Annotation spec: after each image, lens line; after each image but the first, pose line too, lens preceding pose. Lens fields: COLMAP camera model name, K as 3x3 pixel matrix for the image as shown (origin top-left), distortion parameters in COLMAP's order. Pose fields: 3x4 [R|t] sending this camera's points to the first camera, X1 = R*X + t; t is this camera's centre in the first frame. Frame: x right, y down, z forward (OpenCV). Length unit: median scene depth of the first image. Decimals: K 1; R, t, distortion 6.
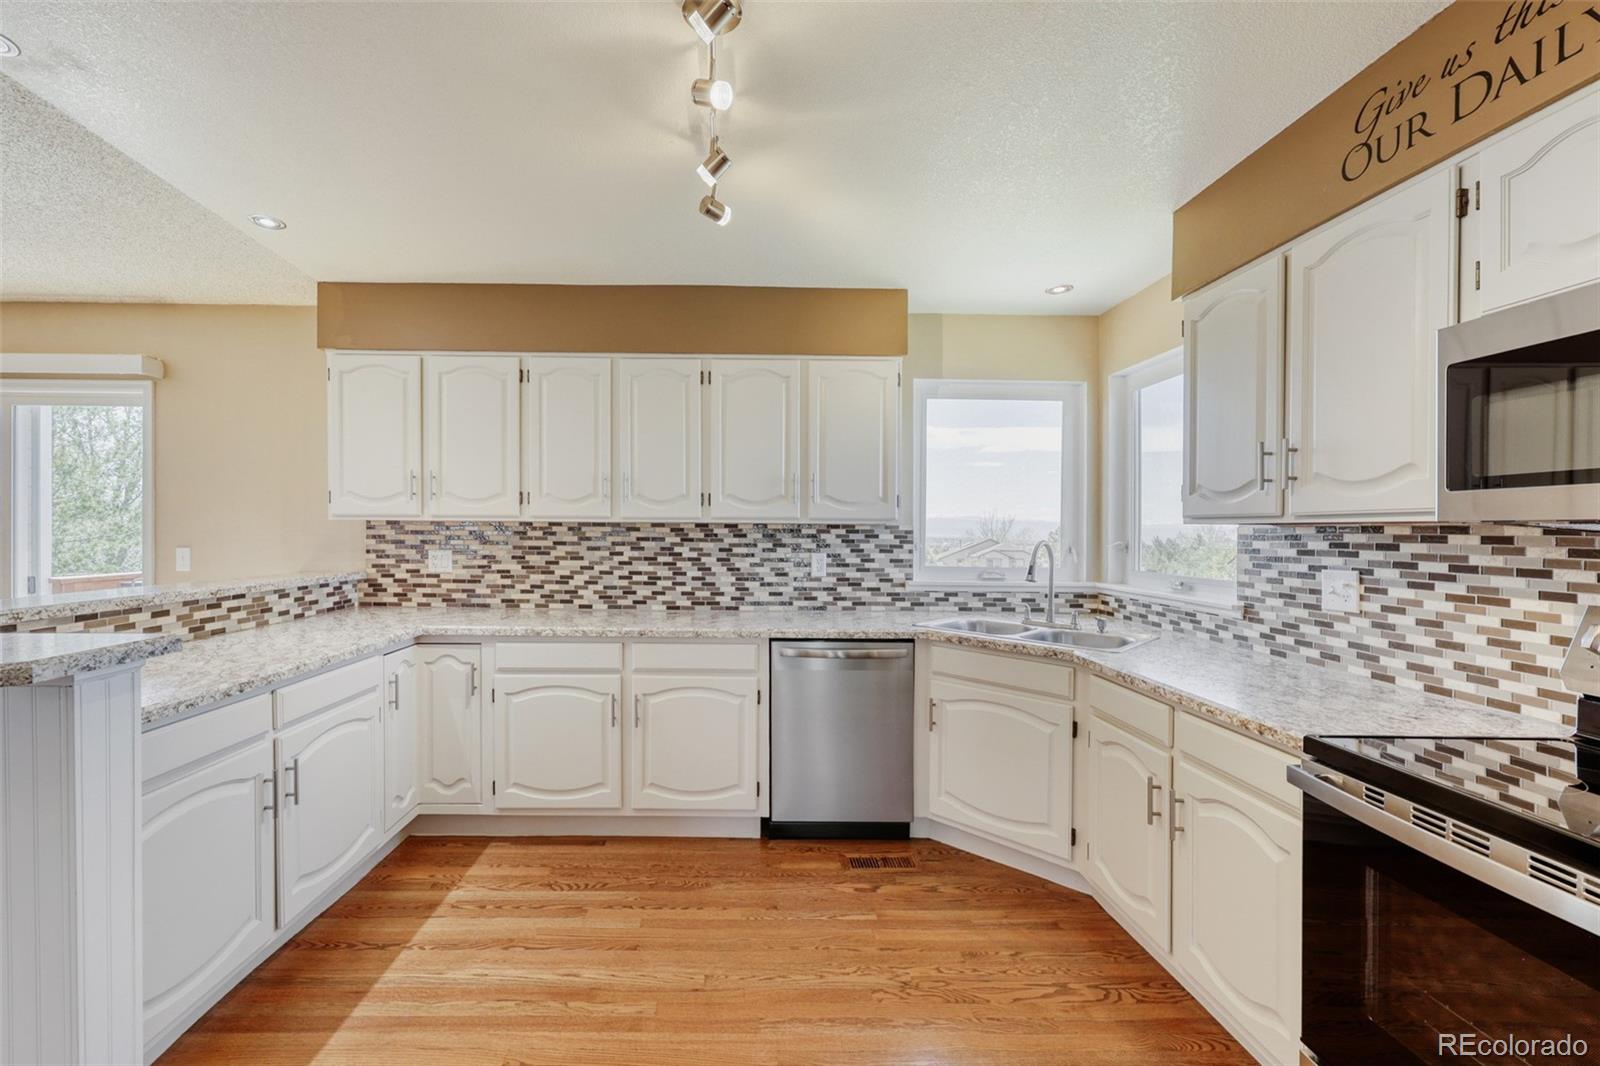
lens RADIAL K [[648.2, 0, 805.3], [0, 648.2, 539.8], [0, 0, 1]] dist [0.000979, 0.000181]
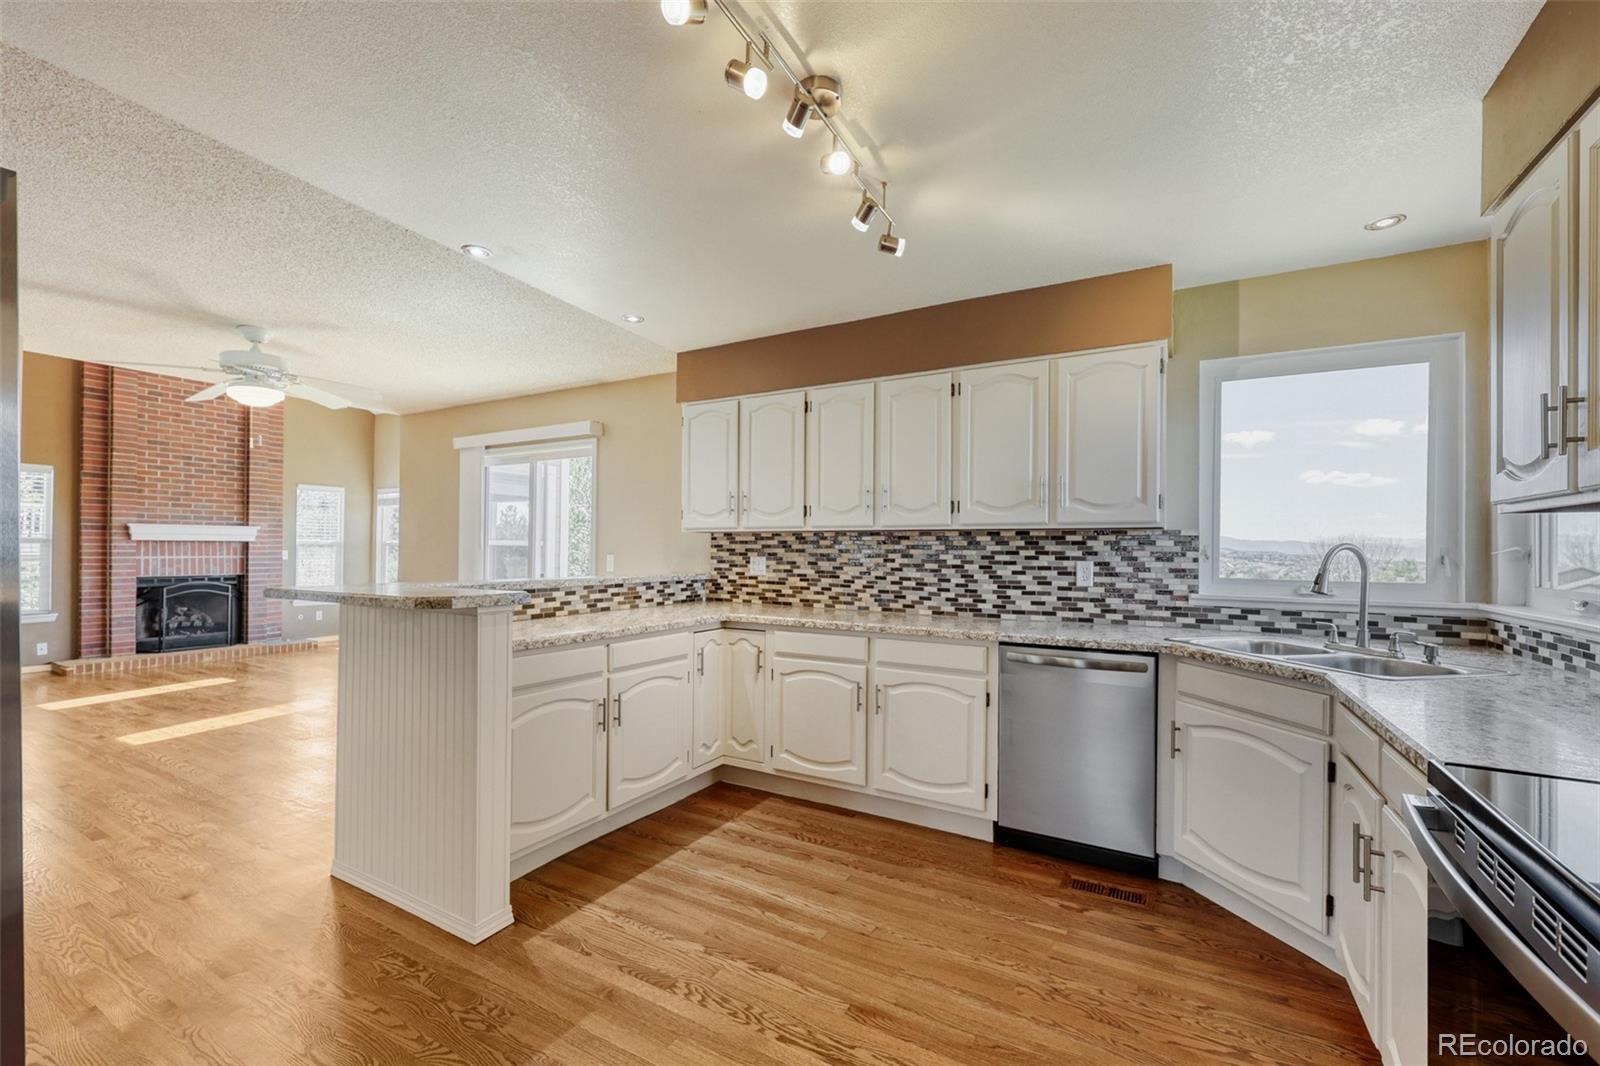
lens RADIAL K [[695.6, 0, 840.6], [0, 695.6, 550.9], [0, 0, 1]] dist [0.000220, 0.000106]
pose [[0.861322, -0.002173, -0.508054, 0.256942], [-0.006883, 0.999849, -0.015946, 0.027375], [0.508012, 0.017231, 0.861177, -0.048019]]
